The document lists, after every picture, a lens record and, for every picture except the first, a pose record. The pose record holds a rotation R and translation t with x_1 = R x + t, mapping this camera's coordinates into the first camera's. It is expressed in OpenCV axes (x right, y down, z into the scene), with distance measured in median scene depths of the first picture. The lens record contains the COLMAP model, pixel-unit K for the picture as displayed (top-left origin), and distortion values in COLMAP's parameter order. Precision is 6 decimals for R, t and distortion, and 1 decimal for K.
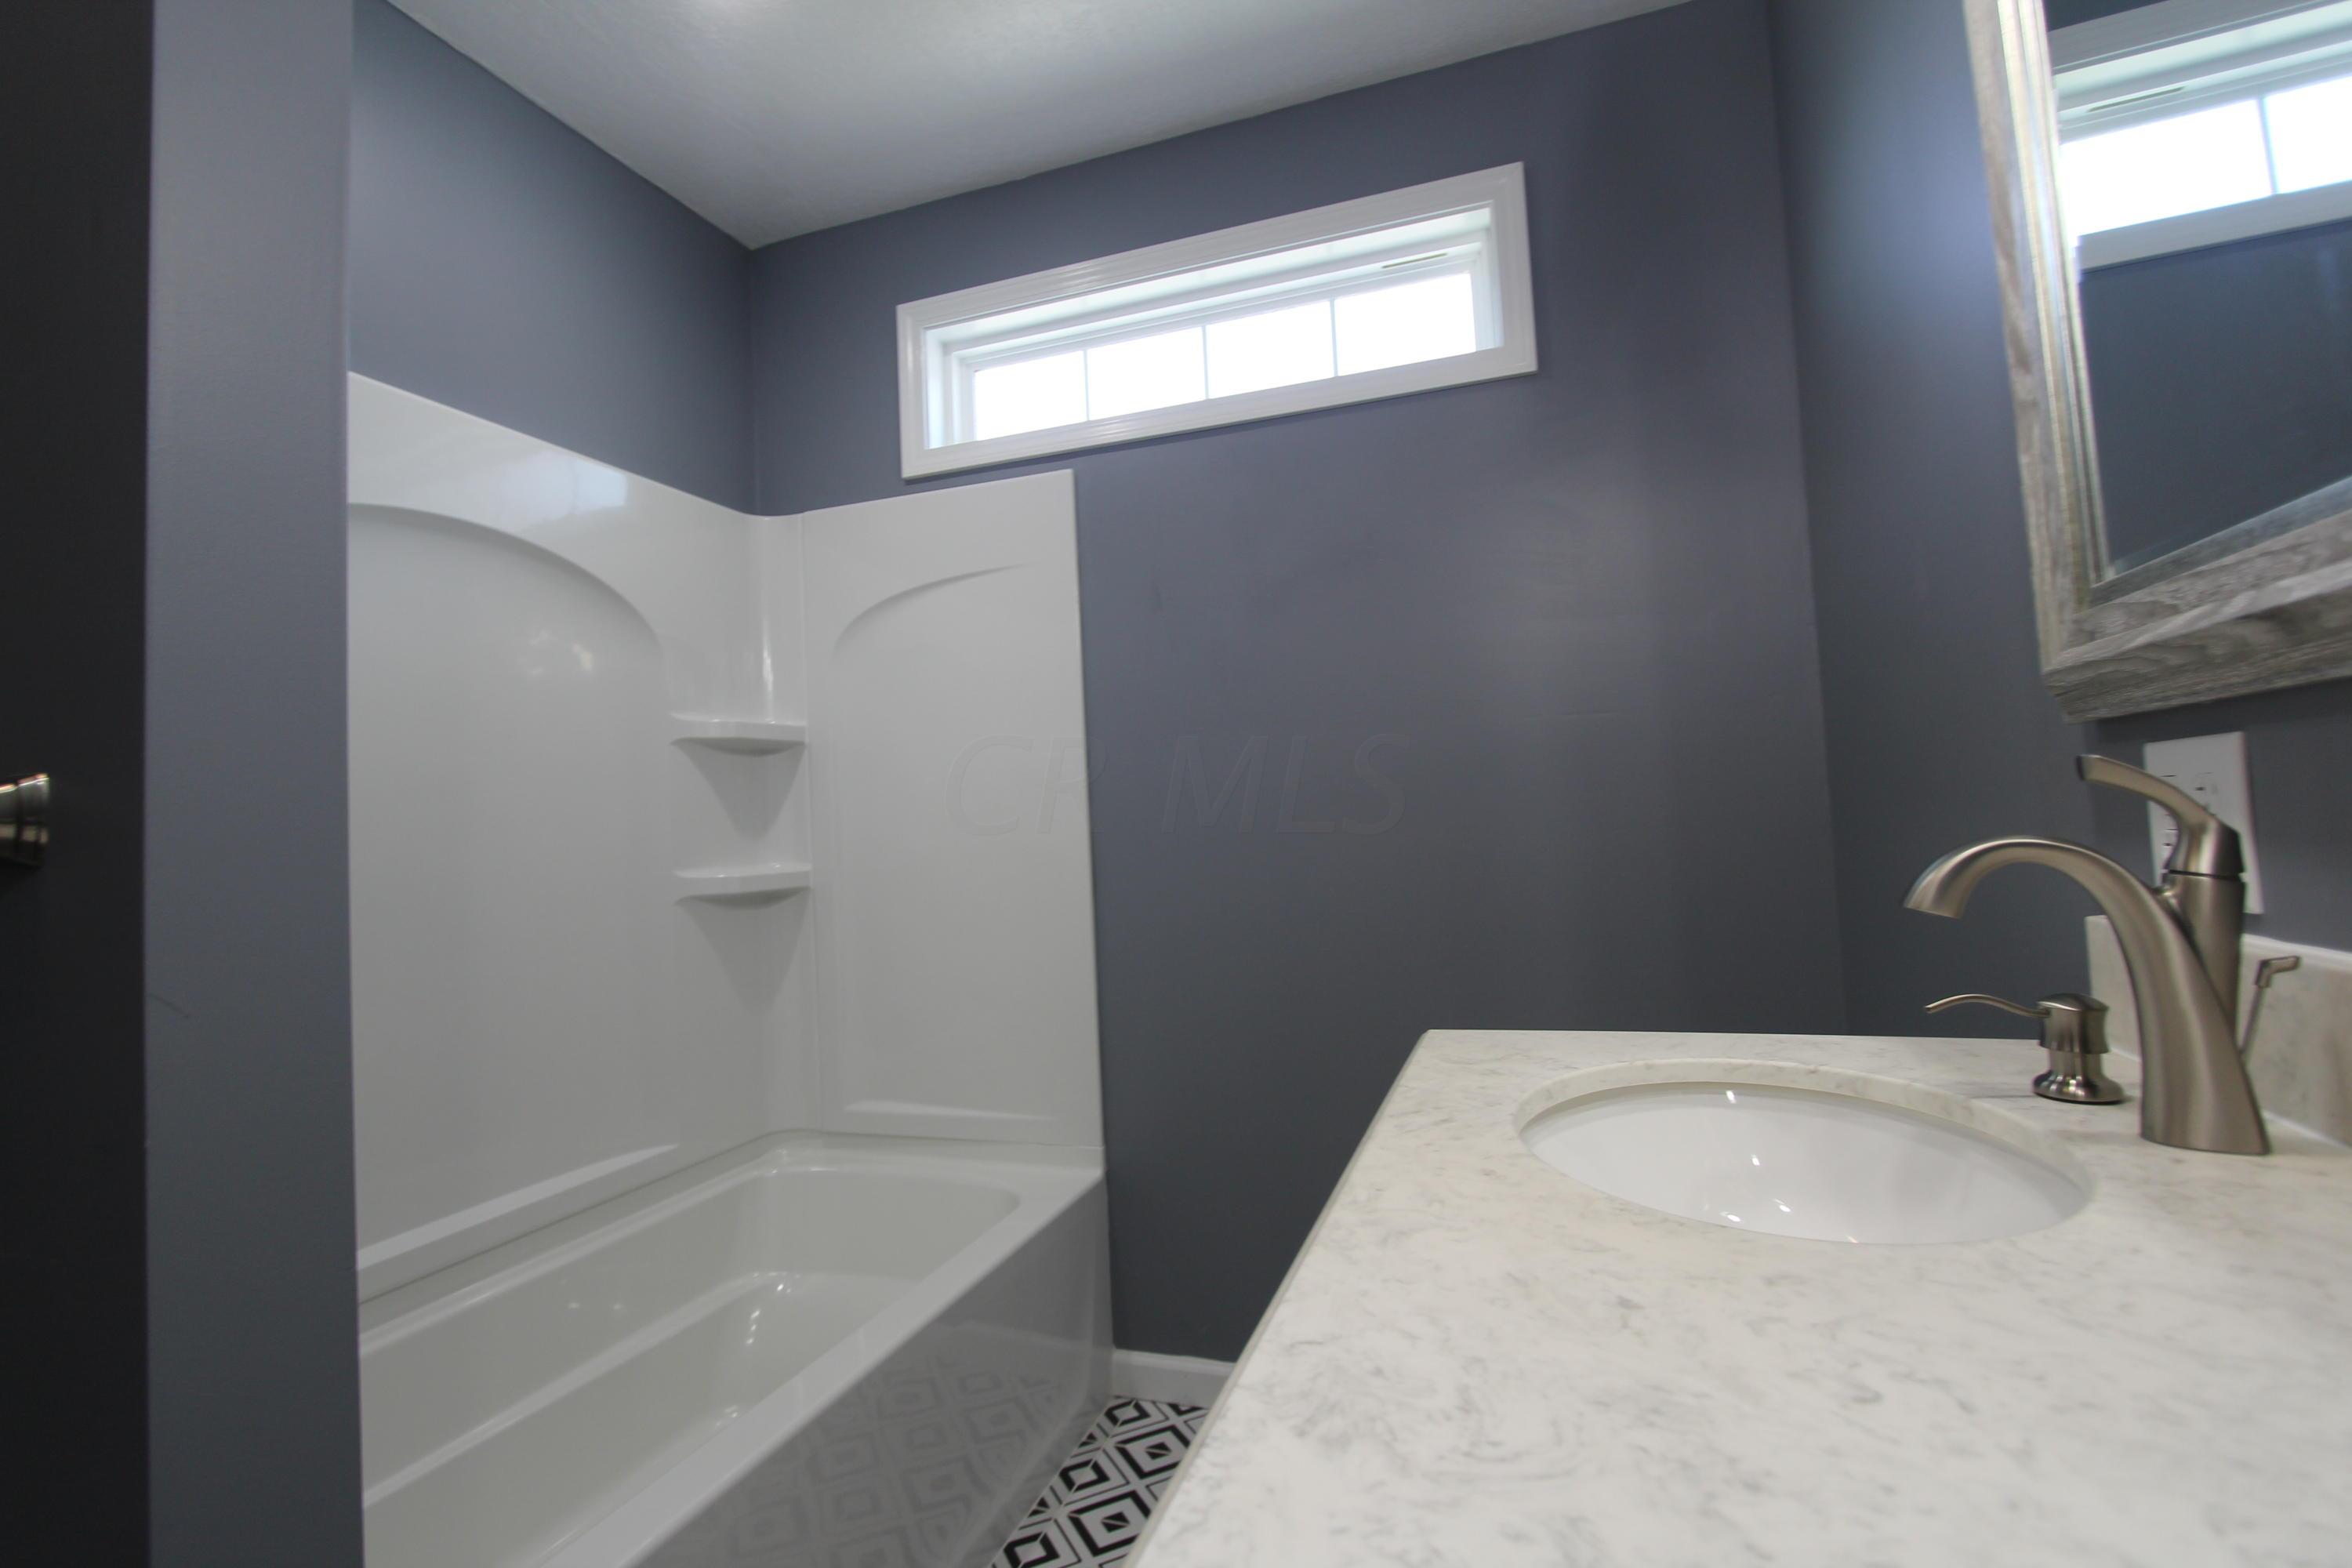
lens RADIAL K [[1085.4, 0, 1158.1], [0, 1085.4, 776.3], [0, 0, 1]] dist [-0.018454, 0.001318]
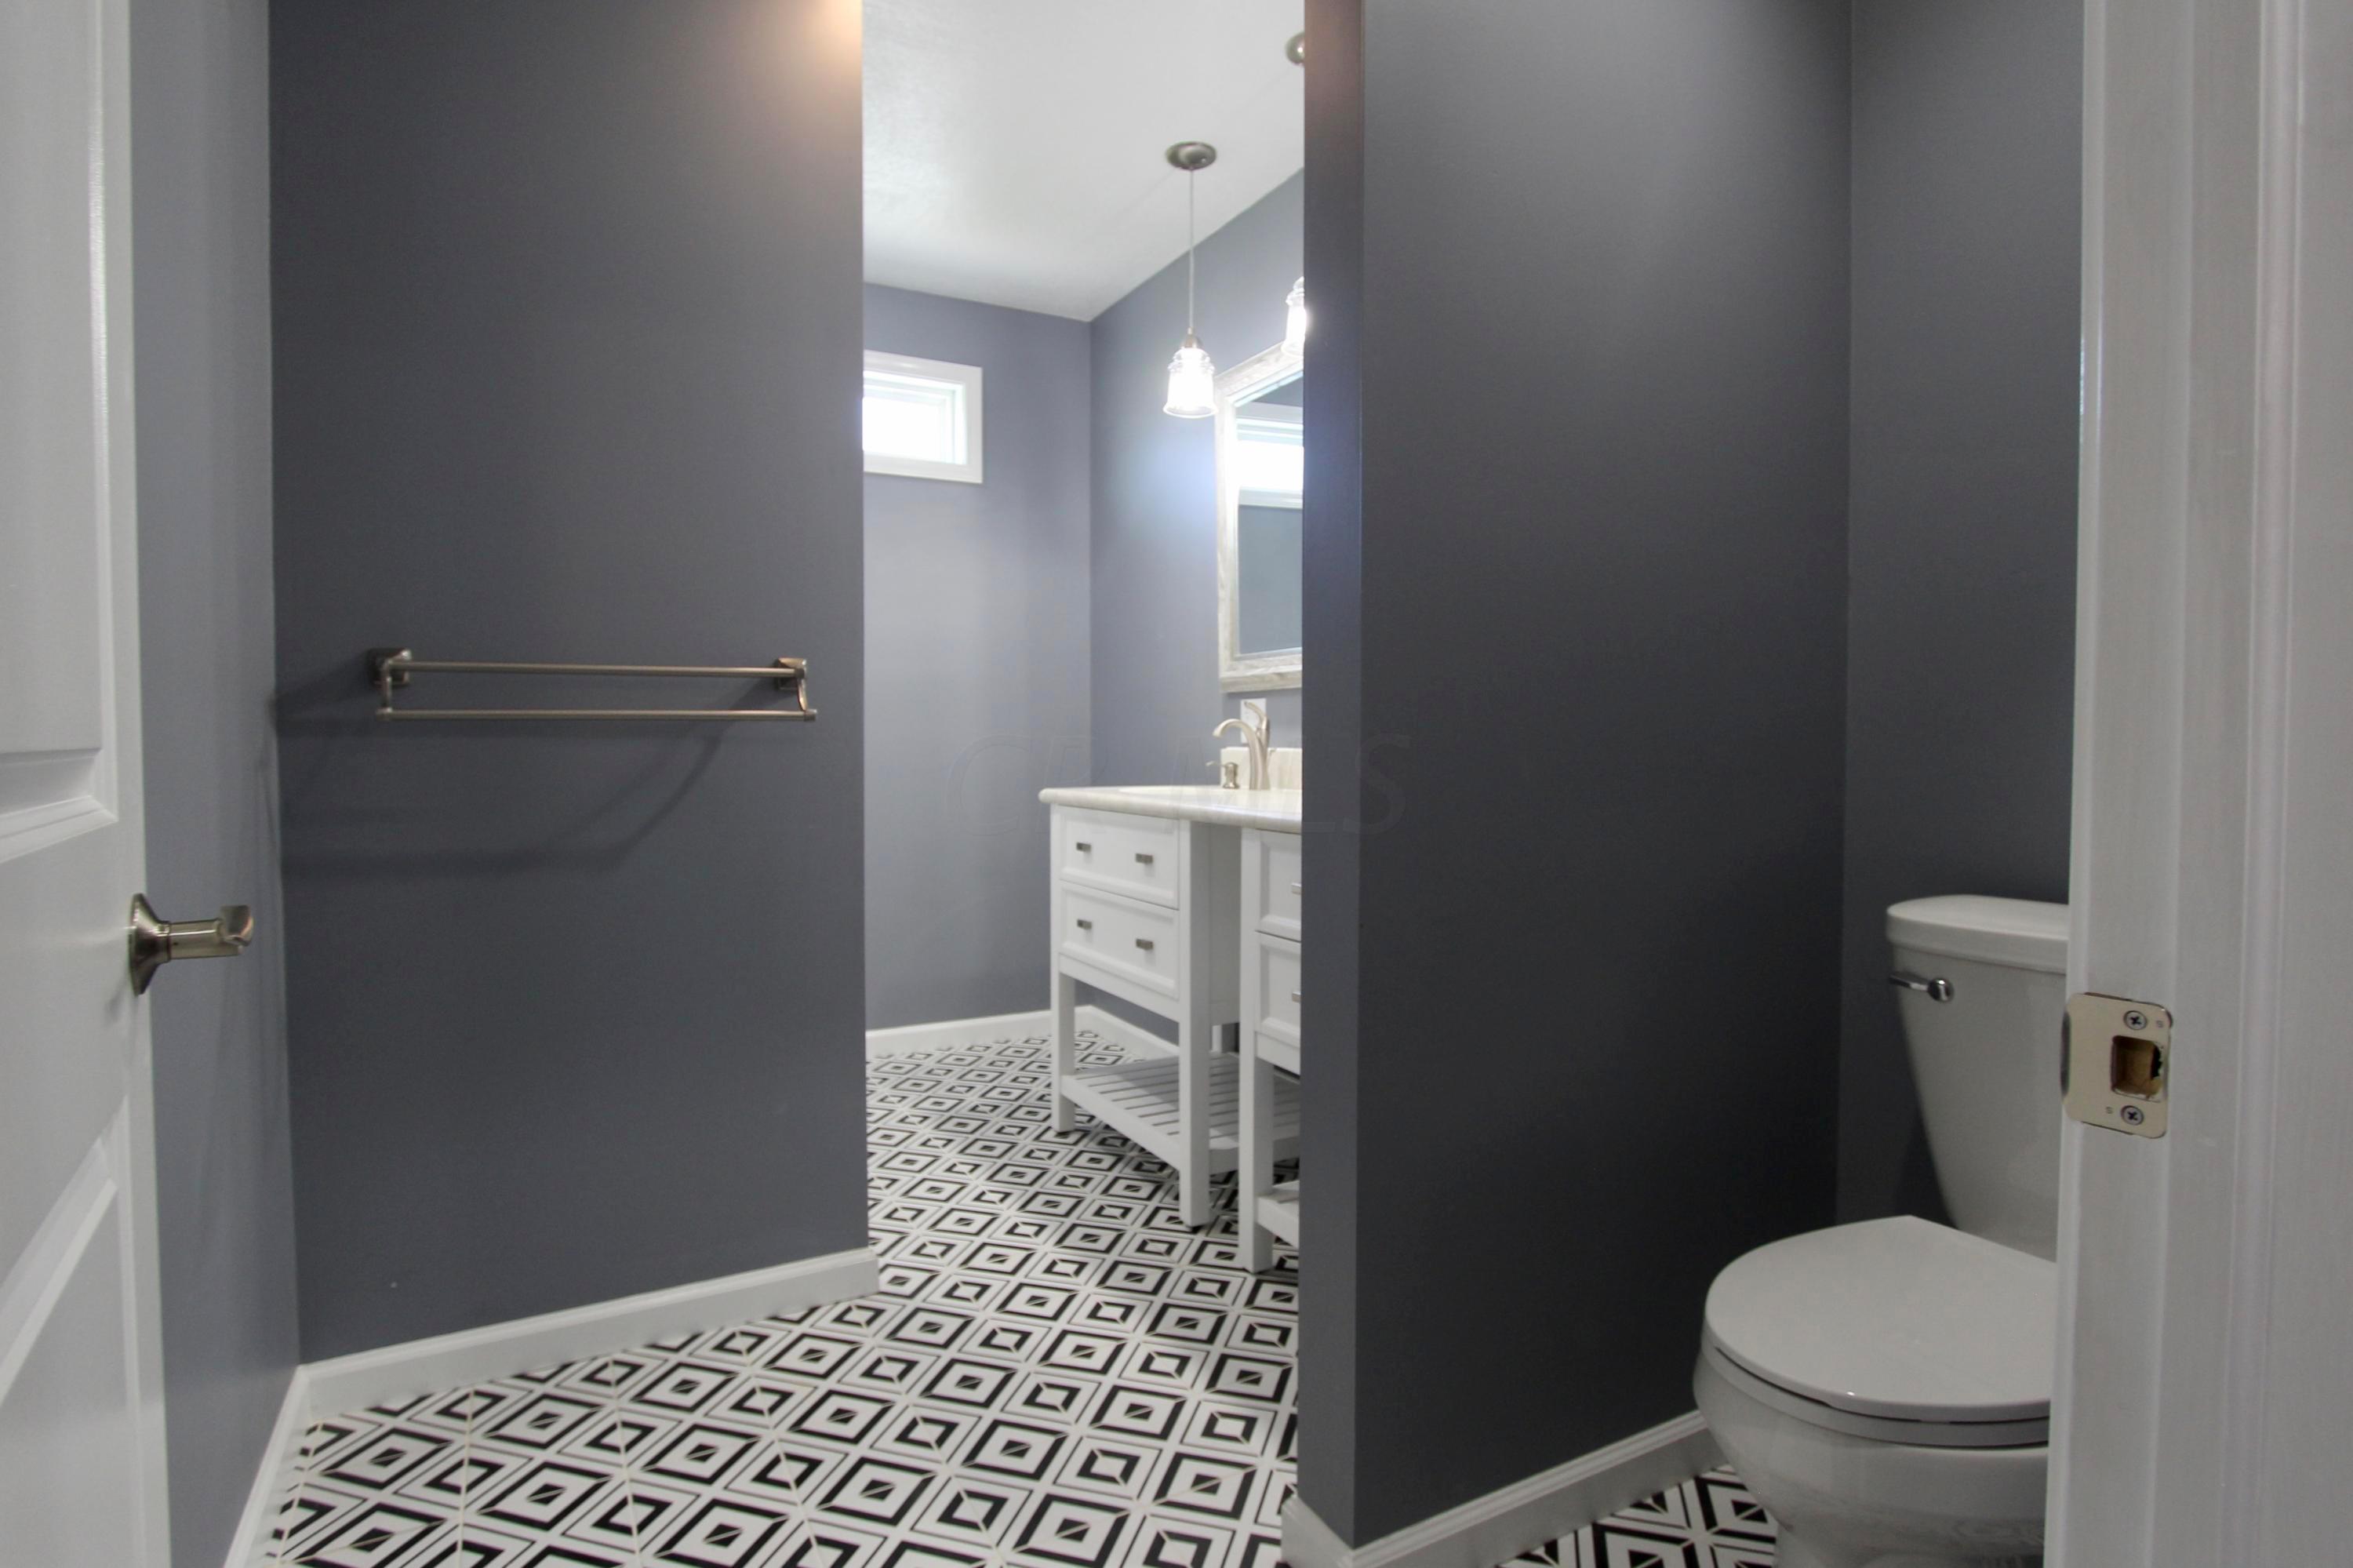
lens RADIAL K [[1135.8, 0, 1182.1], [0, 1135.8, 771.7], [0, 0, 1]] dist [-0.016908, 0.001367]
pose [[0.654542, 0.022200, 0.755700, -2.691210], [-0.065997, 0.997431, 0.027862, 0.149322], [-0.753140, -0.068110, 0.654325, -1.772291]]
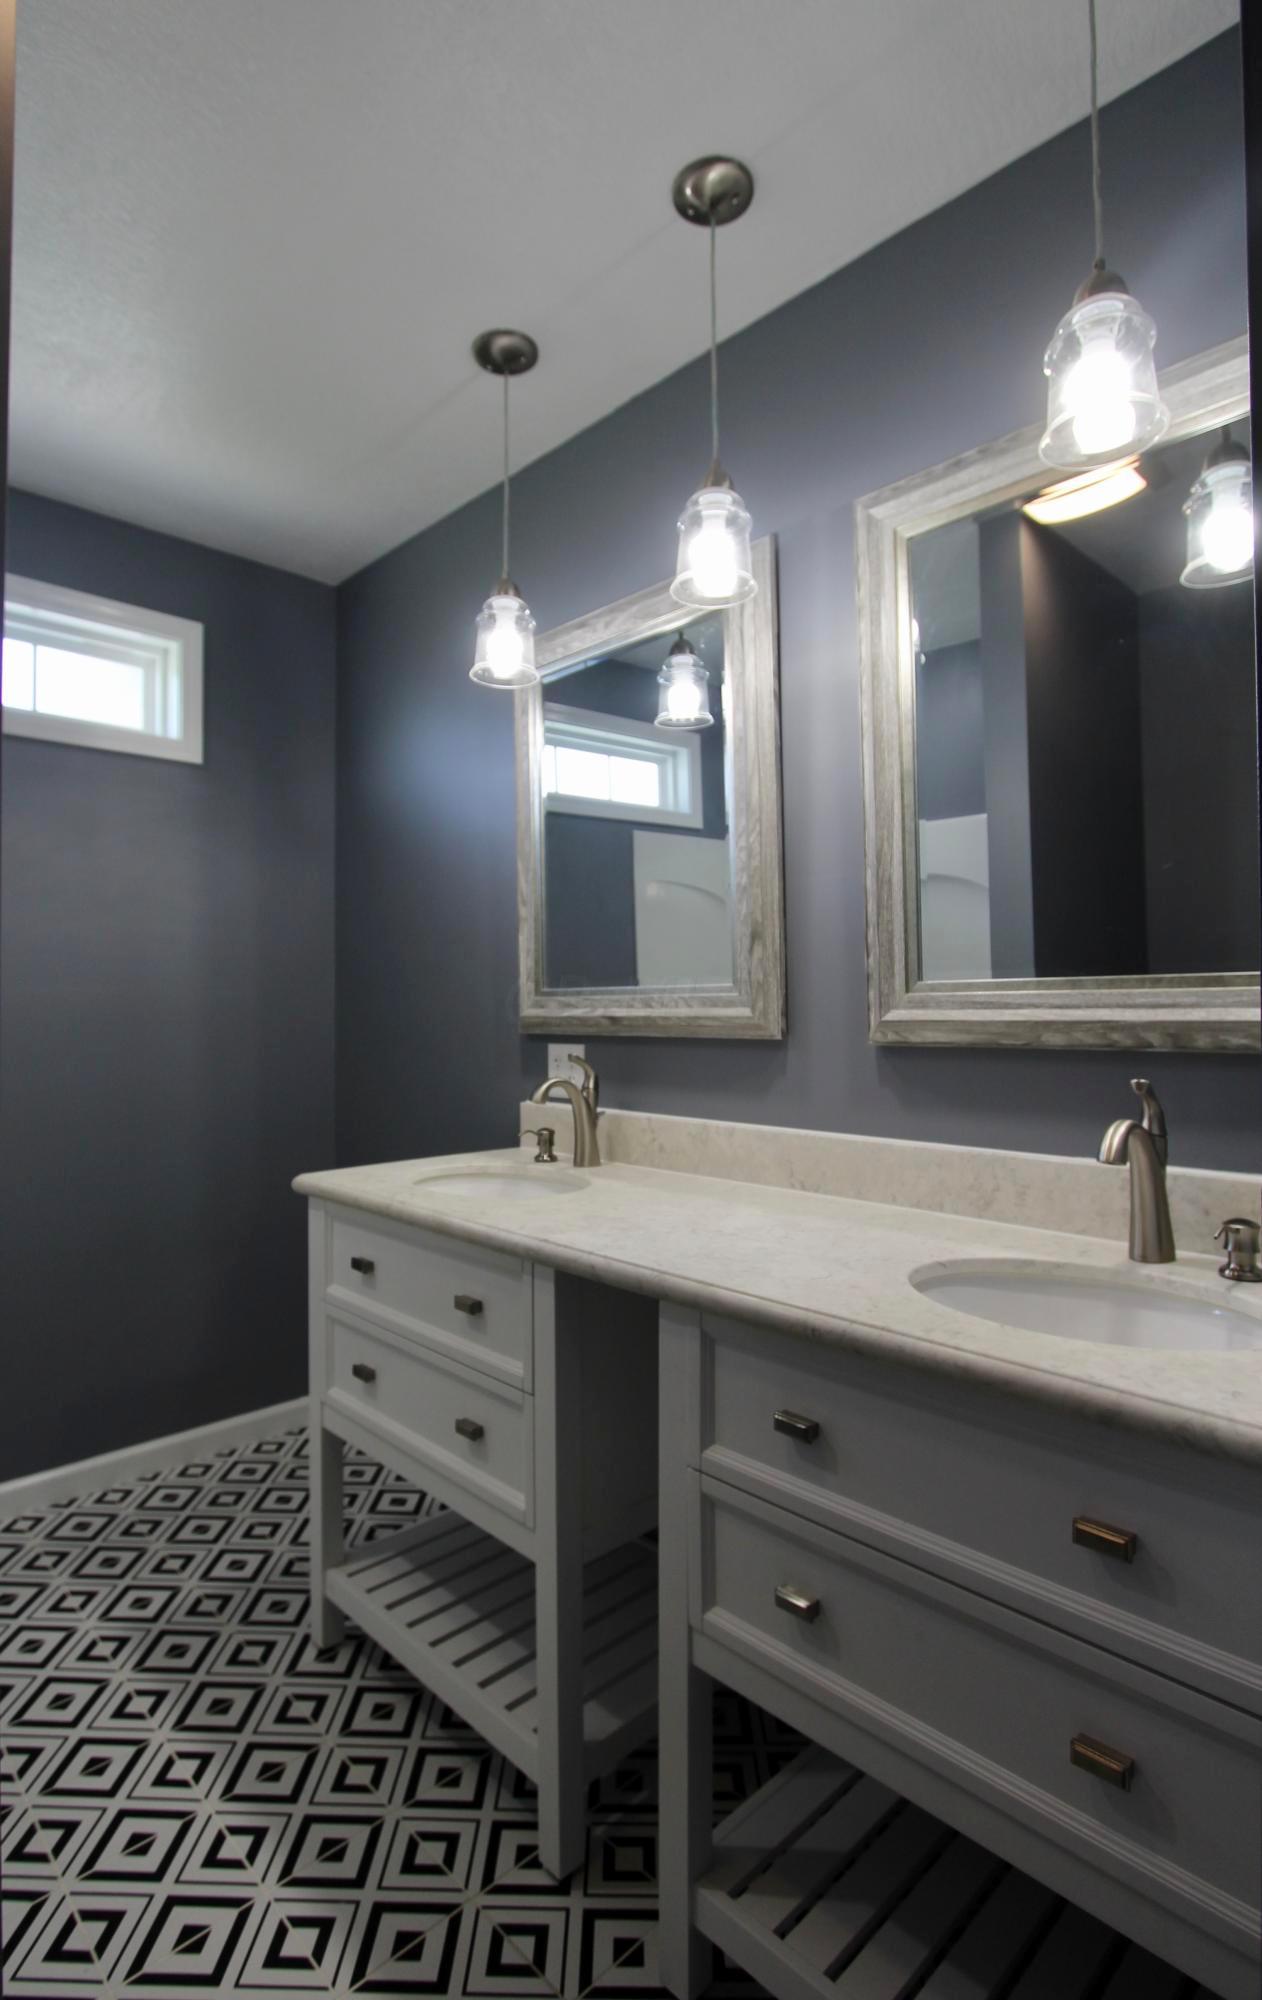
lens RADIAL K [[986.7, 0, 602.5], [0, 986.7, 997.3], [0, 0, 1]] dist [-0.019131, 0.000590]
pose [[0.461928, 0.054081, 0.885267, -1.793875], [-0.060272, 0.997746, -0.029502, -0.108068], [-0.884867, -0.039729, 0.464146, -0.498629]]
